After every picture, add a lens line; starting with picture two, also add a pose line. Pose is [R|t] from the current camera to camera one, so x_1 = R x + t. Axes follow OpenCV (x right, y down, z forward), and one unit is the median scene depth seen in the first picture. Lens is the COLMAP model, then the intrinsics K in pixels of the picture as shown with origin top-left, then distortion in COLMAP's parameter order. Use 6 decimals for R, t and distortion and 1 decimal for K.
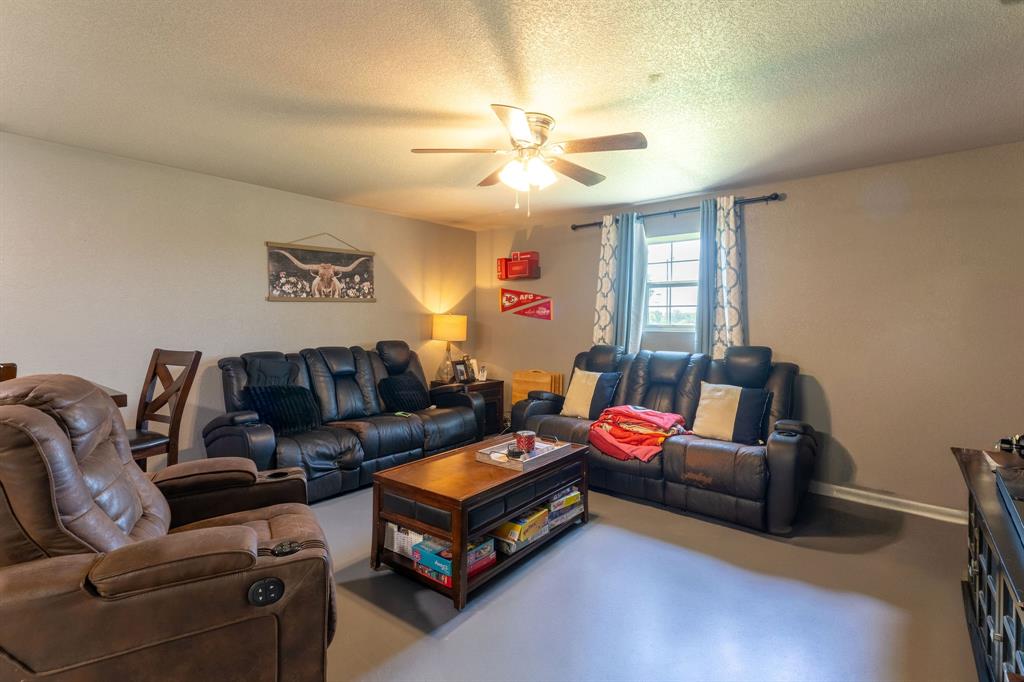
lens RADIAL K [[489.8, 0, 518.1], [0, 489.8, 335.2], [0, 0, 1]] dist [0.017240, -0.000747]
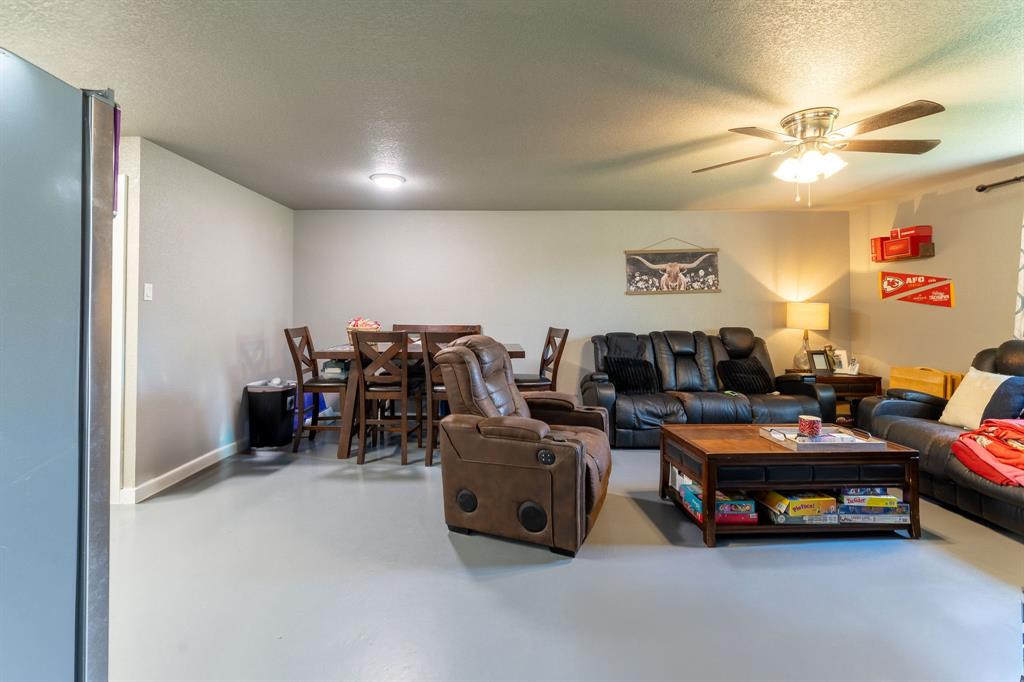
lens RADIAL K [[489.8, 0, 520.9], [0, 489.8, 334.4], [0, 0, 1]] dist [0.017240, -0.000747]
pose [[0.671626, 0.034225, -0.740099, 0.315735], [-0.018611, 0.999397, 0.029327, 0.004909], [0.740656, -0.005923, 0.671858, -0.120416]]
